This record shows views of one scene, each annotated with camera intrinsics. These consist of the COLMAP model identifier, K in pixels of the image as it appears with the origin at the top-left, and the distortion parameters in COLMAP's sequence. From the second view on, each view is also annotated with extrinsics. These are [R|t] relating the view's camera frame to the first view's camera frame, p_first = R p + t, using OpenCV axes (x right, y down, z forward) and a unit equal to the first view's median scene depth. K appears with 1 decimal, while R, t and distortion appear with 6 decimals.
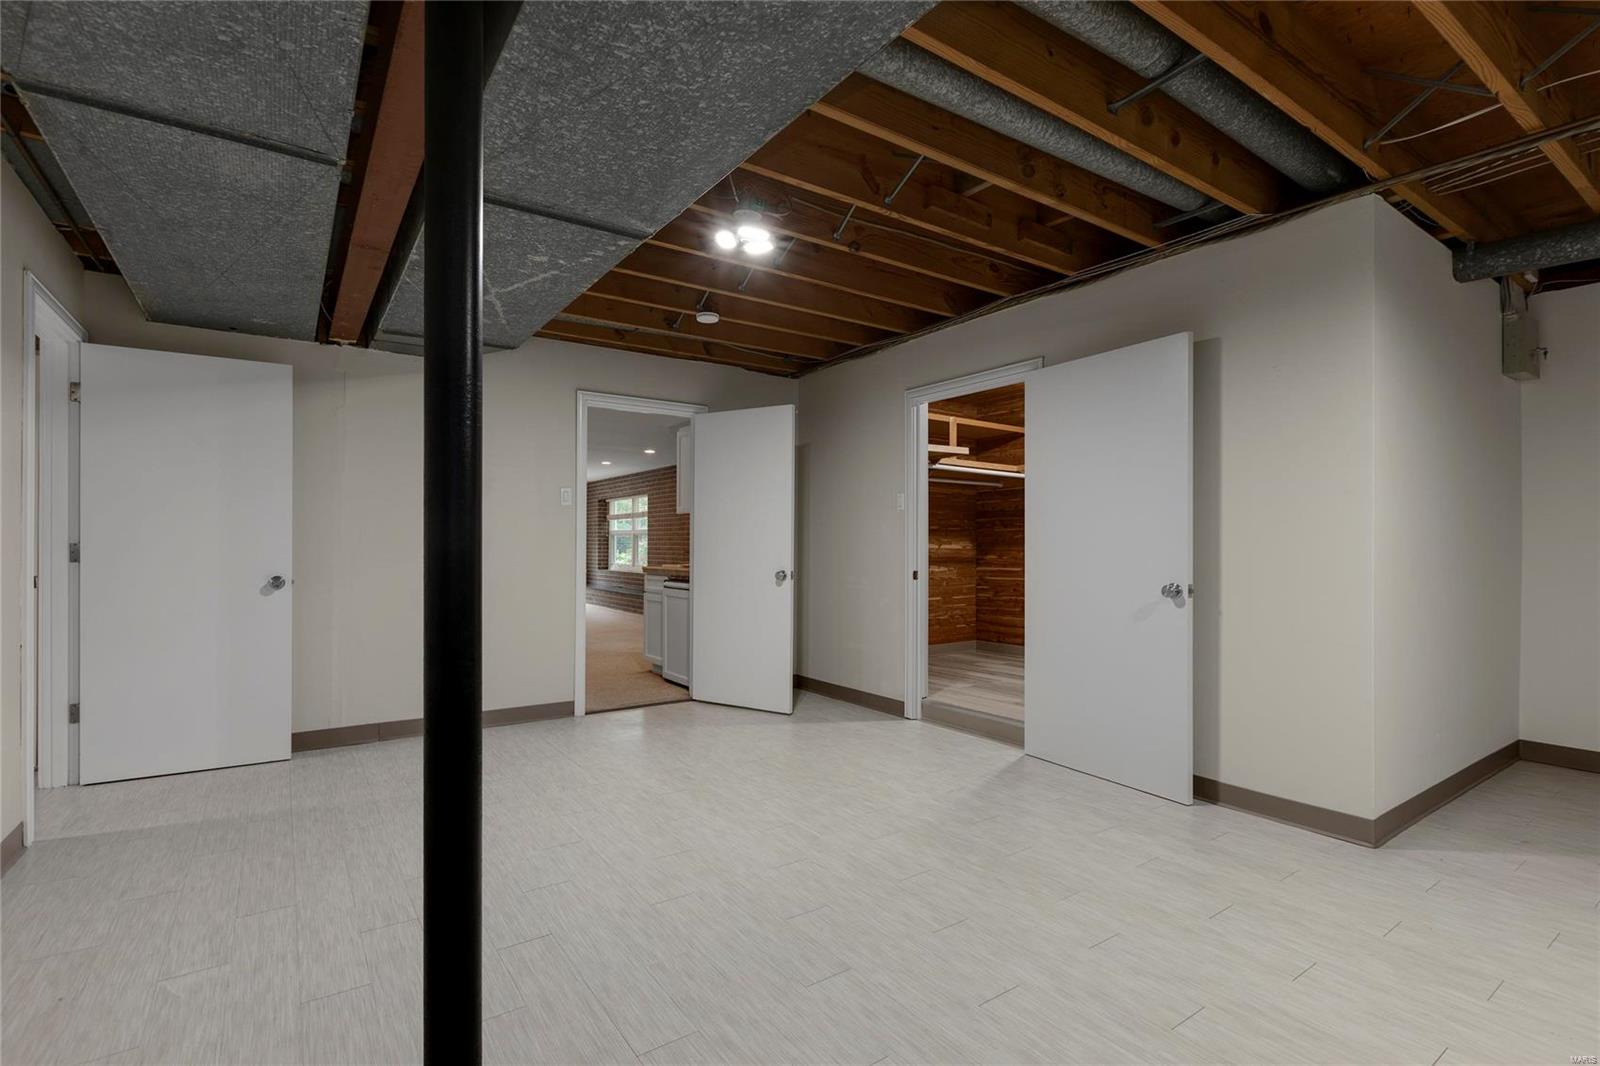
lens RADIAL K [[760.6, 0, 795.4], [0, 760.6, 539.6], [0, 0, 1]] dist [0.017261, -0.001356]
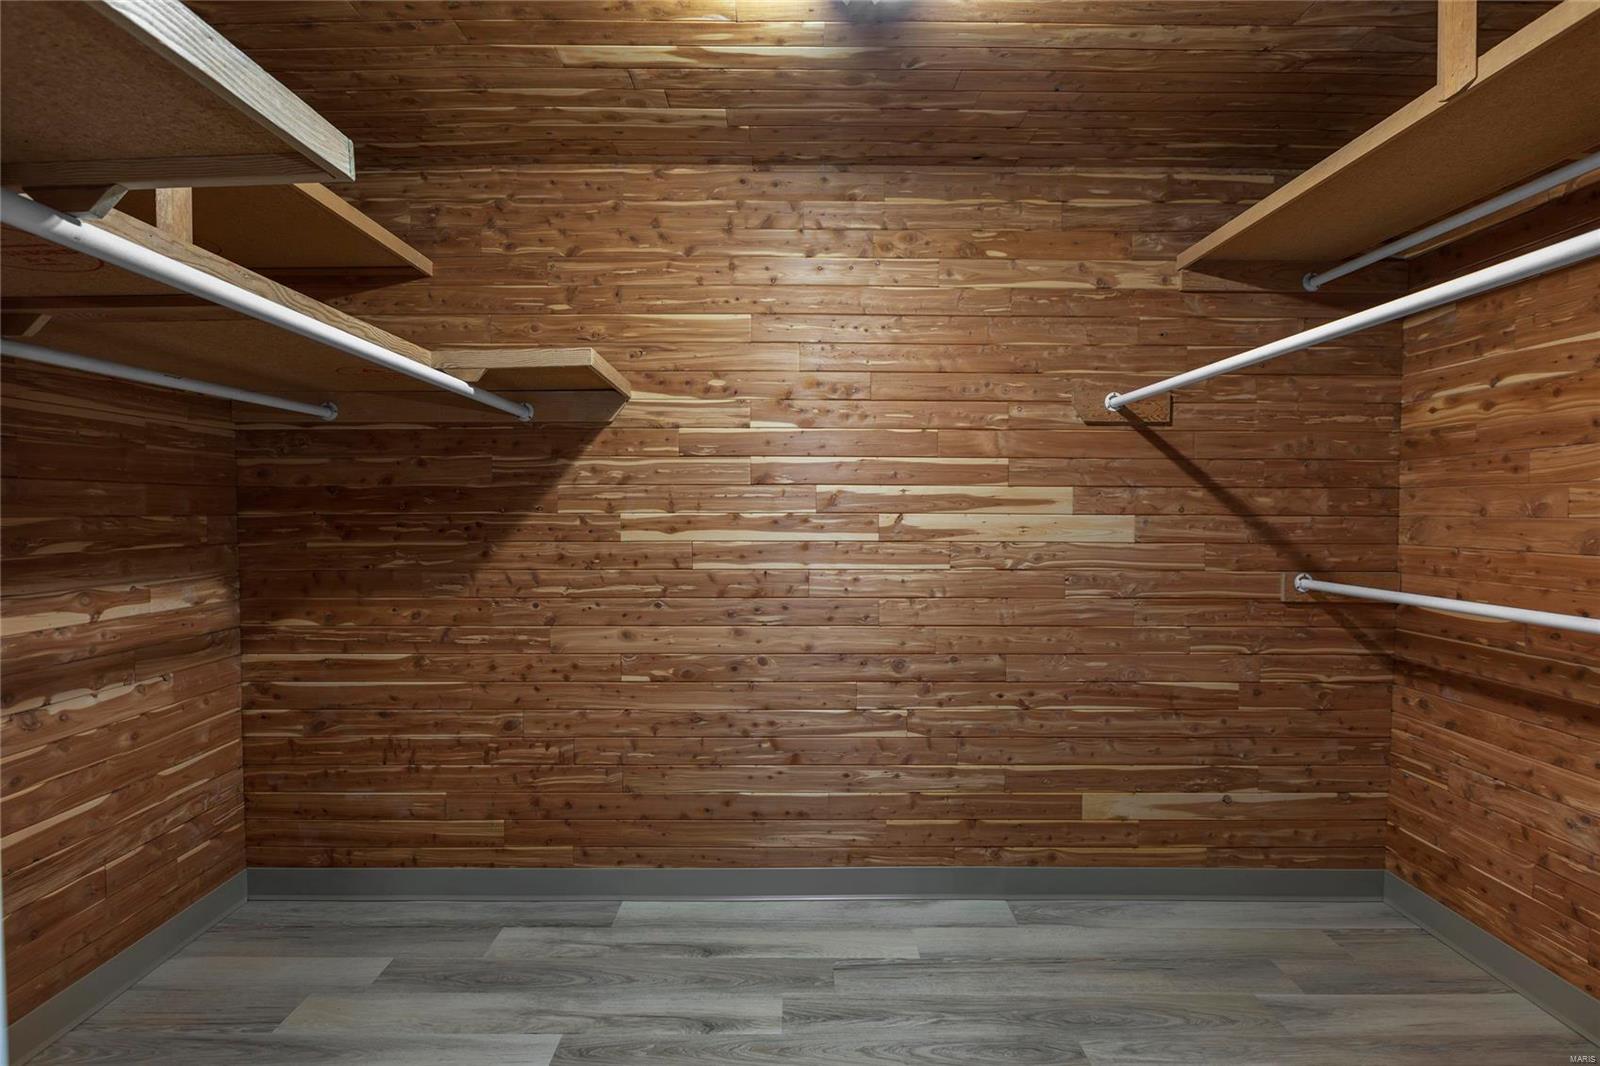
lens RADIAL K [[760.6, 0, 795.2], [0, 760.6, 537.0], [0, 0, 1]] dist [0.017261, -0.001356]
pose [[0.575940, -0.035052, 0.816740, 0.105464], [-0.007153, 0.998826, 0.047910, -0.033934], [-0.817460, -0.033436, 0.575013, 0.617560]]
